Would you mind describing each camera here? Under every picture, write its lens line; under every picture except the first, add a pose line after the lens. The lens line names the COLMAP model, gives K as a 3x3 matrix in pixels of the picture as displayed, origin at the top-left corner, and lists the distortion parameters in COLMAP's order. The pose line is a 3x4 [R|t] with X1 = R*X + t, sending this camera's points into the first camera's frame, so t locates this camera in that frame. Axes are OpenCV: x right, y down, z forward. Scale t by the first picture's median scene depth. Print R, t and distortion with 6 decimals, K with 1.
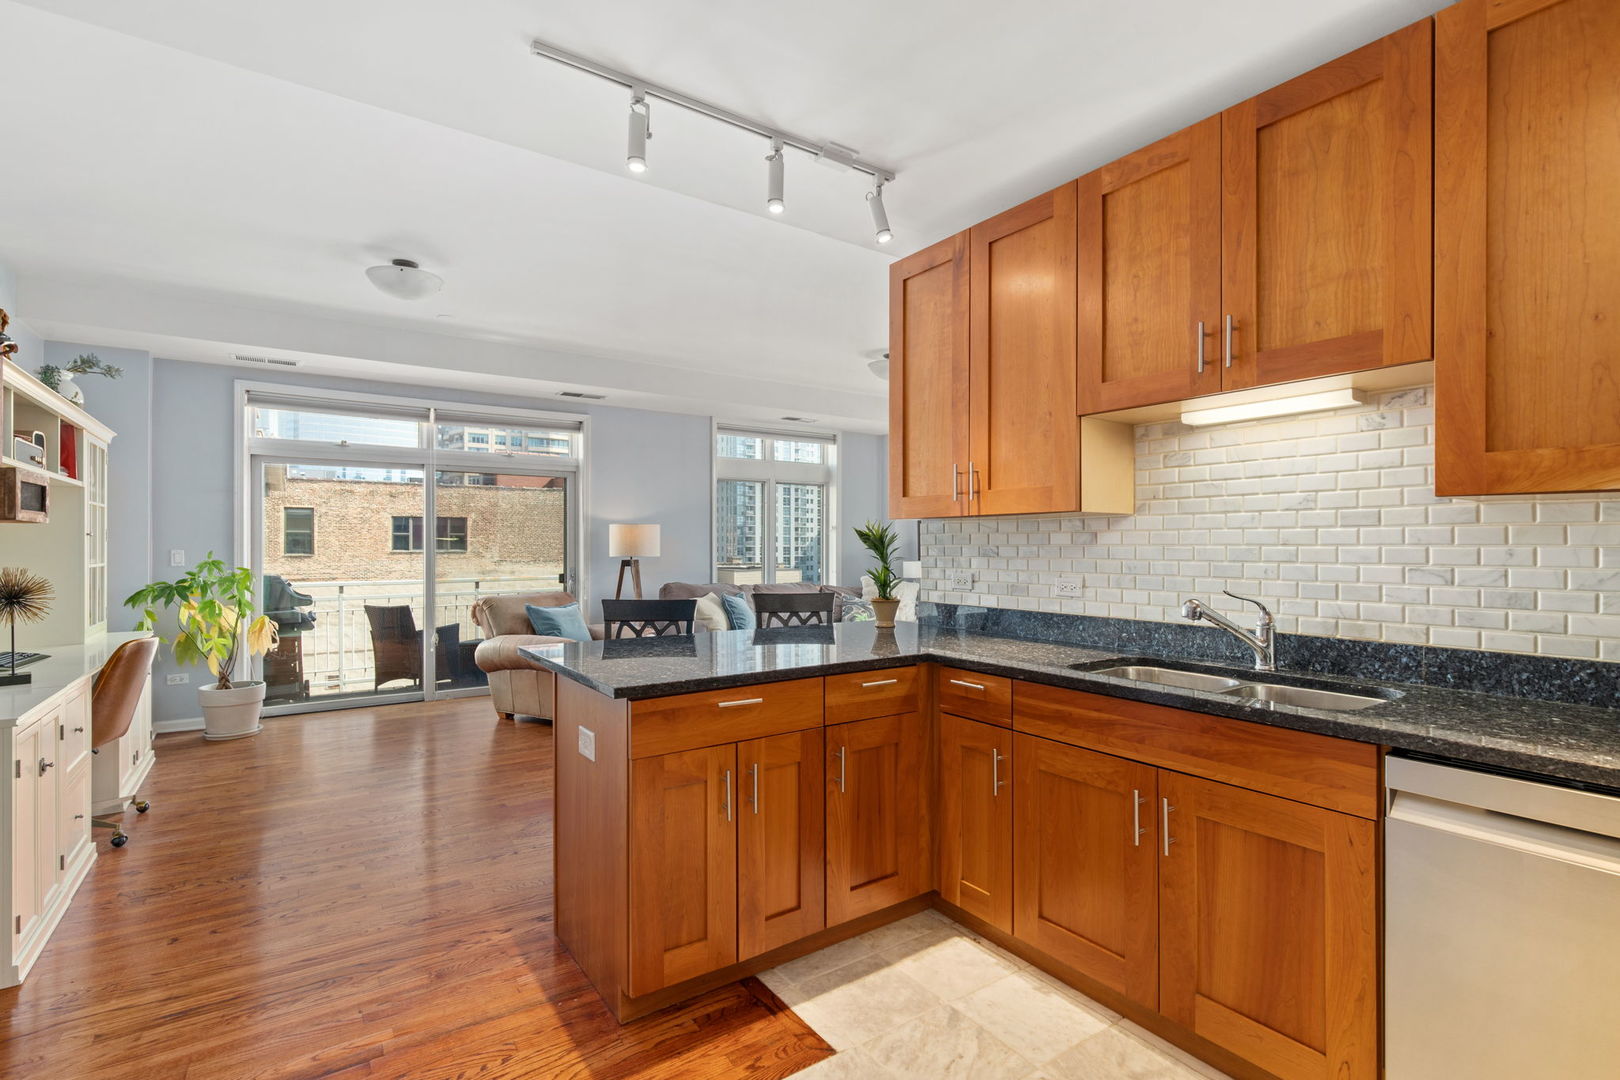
lens RADIAL K [[756.2, 0, 805.3], [0, 756.2, 539.4], [0, 0, 1]] dist [0.003022, -0.002202]
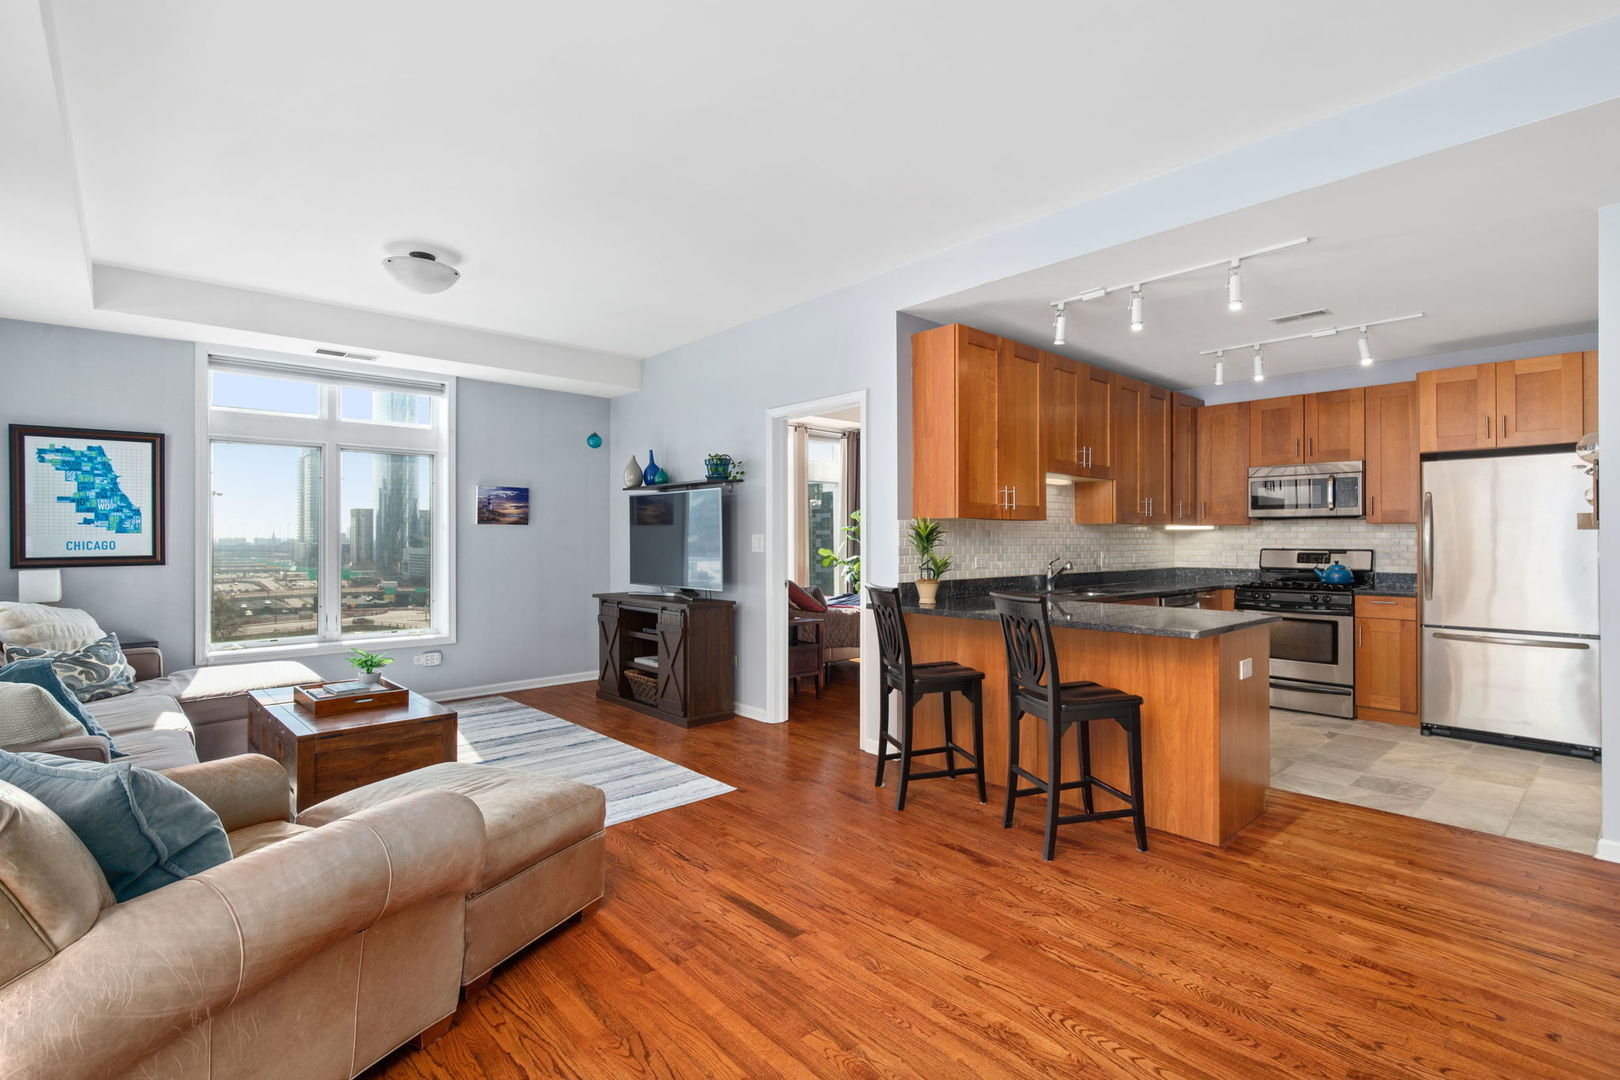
lens RADIAL K [[756.2, 0, 813.2], [0, 756.2, 535.5], [0, 0, 1]] dist [0.003022, -0.002202]
pose [[-0.130387, 0.005068, 0.991450, -1.533422], [-0.006292, 0.999963, -0.005939, 0.017546], [-0.991443, -0.007013, -0.130351, 1.888260]]
